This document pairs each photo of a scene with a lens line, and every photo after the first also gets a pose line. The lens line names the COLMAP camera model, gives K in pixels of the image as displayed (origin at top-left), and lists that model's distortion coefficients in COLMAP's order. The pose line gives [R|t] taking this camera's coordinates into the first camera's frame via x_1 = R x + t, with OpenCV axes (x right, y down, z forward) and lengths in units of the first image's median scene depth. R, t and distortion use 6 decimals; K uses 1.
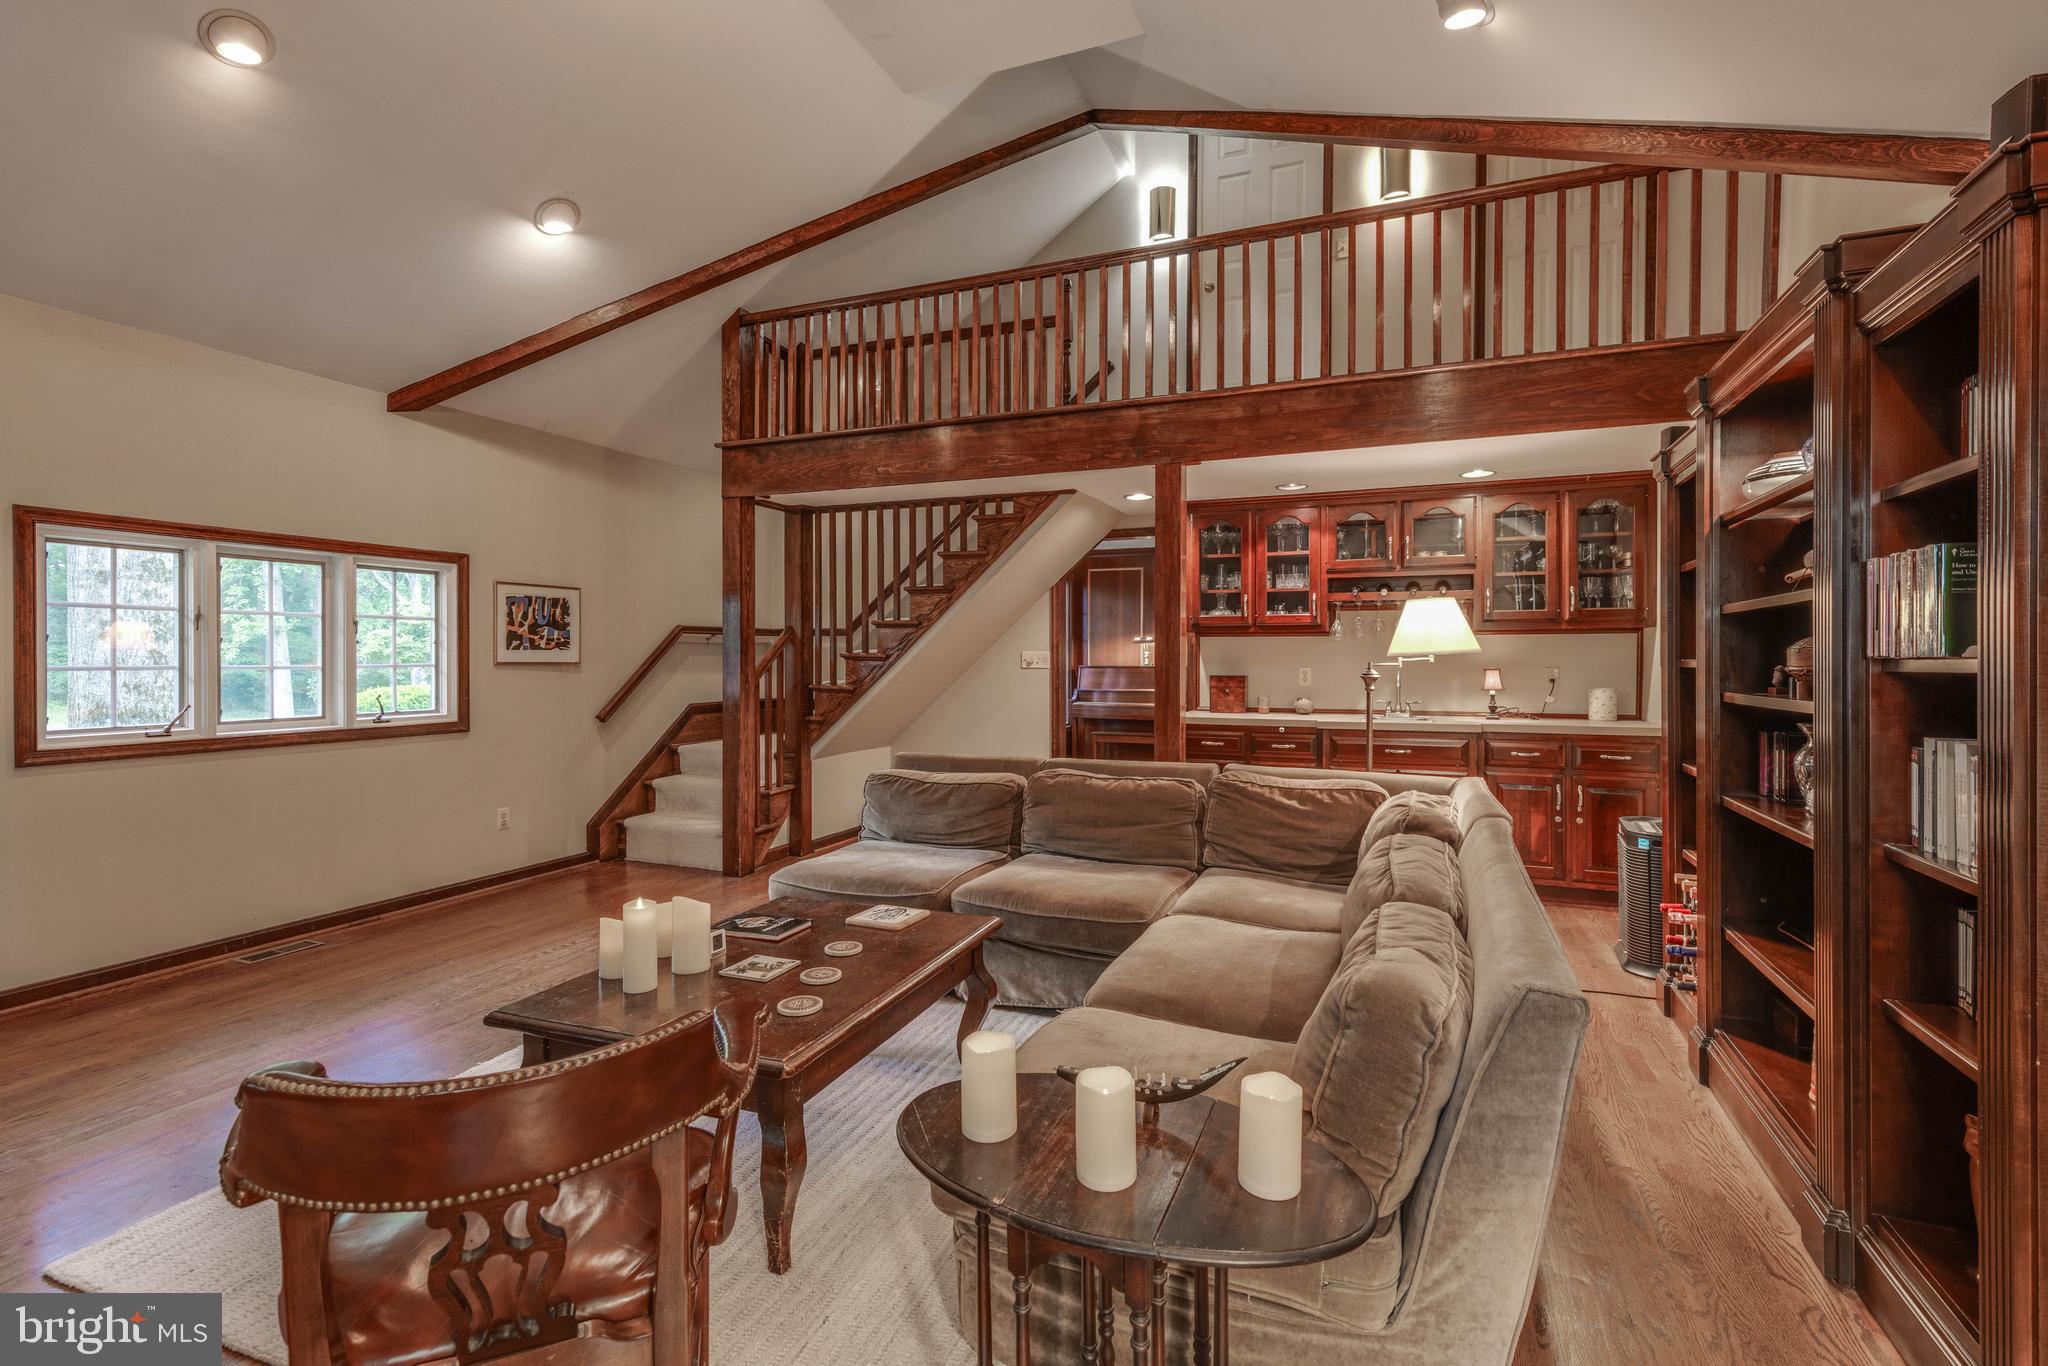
lens RADIAL K [[922.2, 0, 1040.0], [0, 922.2, 664.2], [0, 0, 1]] dist [0.003862, 0.000208]
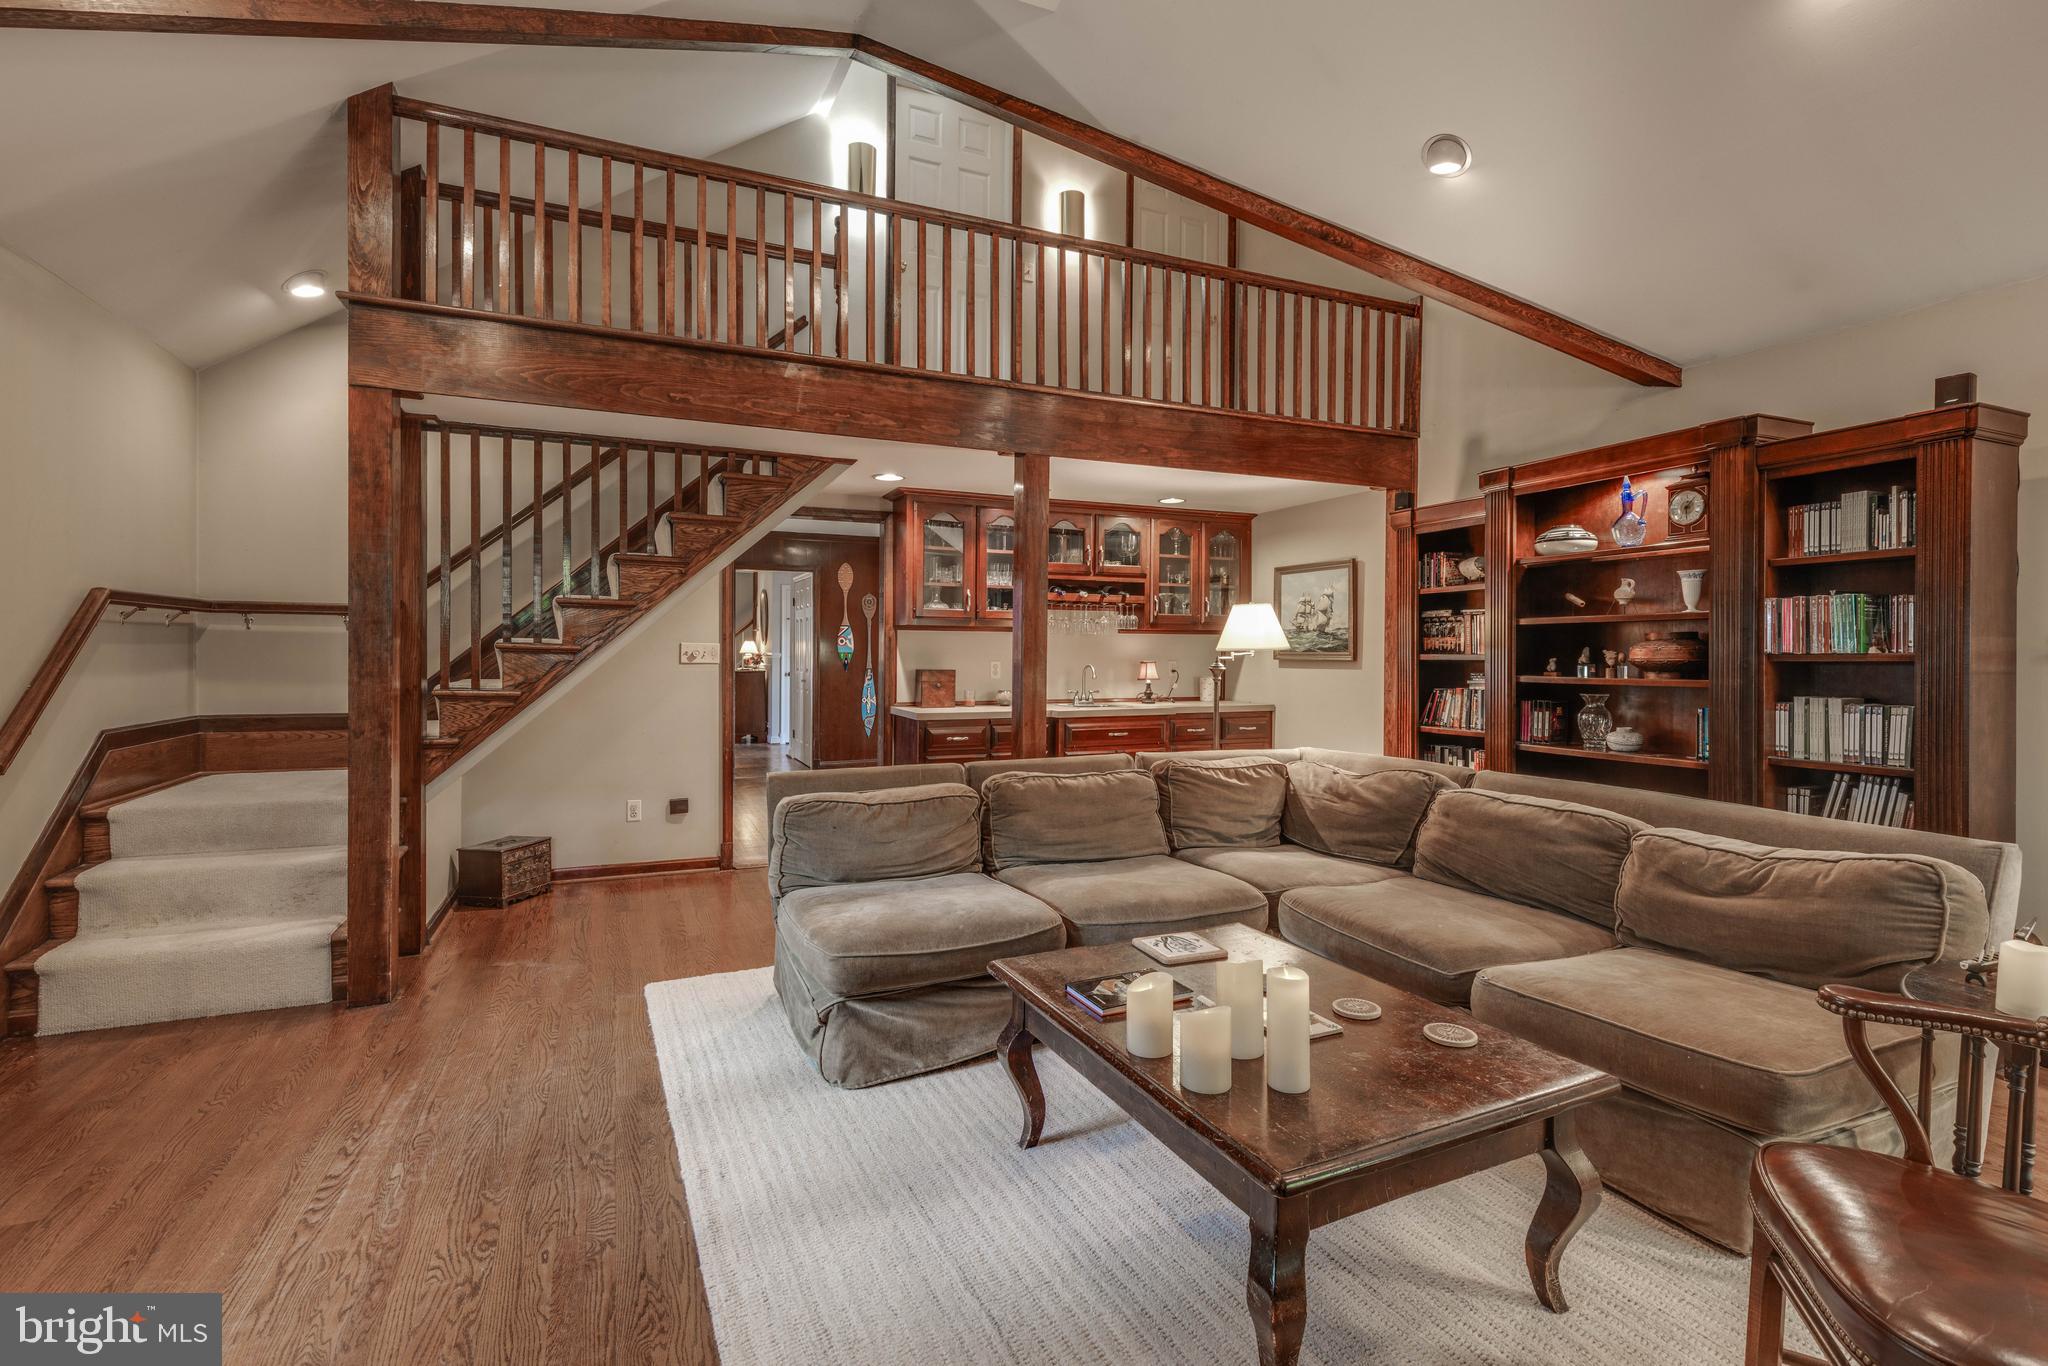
lens RADIAL K [[972.8, 0, 1024.0], [0, 972.8, 683.0], [0, 0, 1]] dist [0.003075, -0.000598]
pose [[0.684947, -0.022013, 0.728260, -0.507882], [0.000615, 0.999561, 0.029635, -0.004491], [-0.728592, -0.019851, 0.684660, 0.239511]]
